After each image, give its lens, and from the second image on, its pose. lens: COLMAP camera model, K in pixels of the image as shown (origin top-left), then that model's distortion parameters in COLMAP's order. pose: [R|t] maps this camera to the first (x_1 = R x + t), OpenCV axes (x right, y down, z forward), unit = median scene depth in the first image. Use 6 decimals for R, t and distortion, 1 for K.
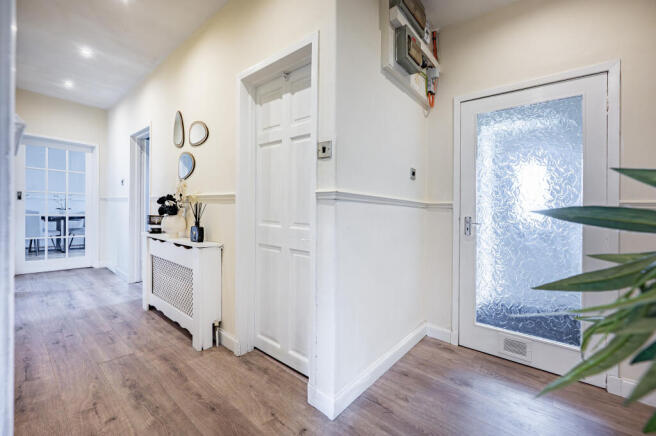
lens RADIAL K [[270.8, 0, 329.3], [0, 270.8, 217.0], [0, 0, 1]] dist [-0.009350, -0.000684]
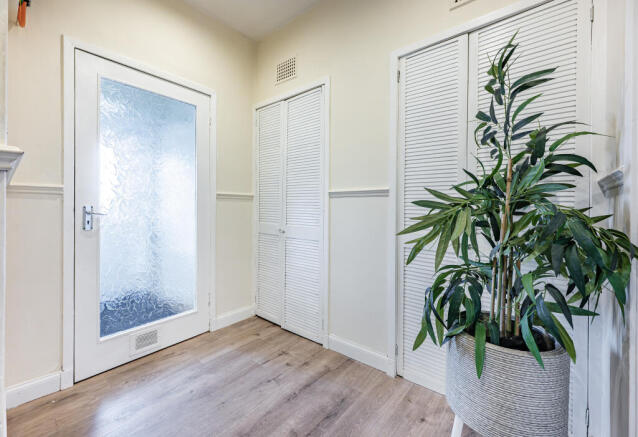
lens RADIAL K [[264.7, 0, 335.8], [0, 264.7, 201.2], [0, 0, 1]] dist [-0.000153, -0.000057]
pose [[-0.036863, -0.015117, 0.999206, -0.276570], [0.001747, 0.999883, 0.015191, -0.027157], [-0.999319, 0.002306, -0.036833, 0.356356]]
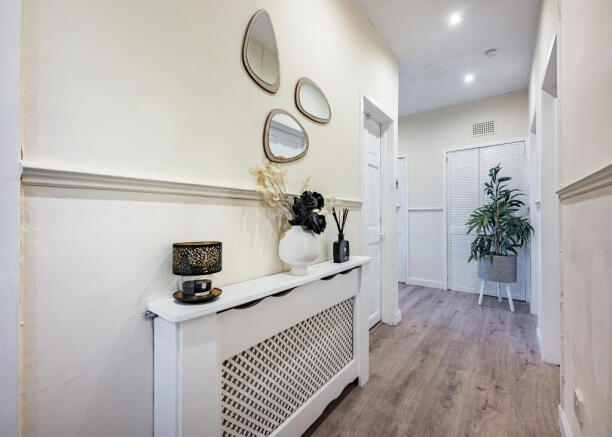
lens RADIAL K [[258.7, 0, 315.0], [0, 258.7, 205.9], [0, 0, 1]] dist [0.000644, 0.000137]
pose [[-0.050629, 0.005759, 0.998701, -1.352784], [0.001496, 0.999983, -0.005690, -0.066248], [-0.998716, 0.001206, -0.050636, 1.243462]]
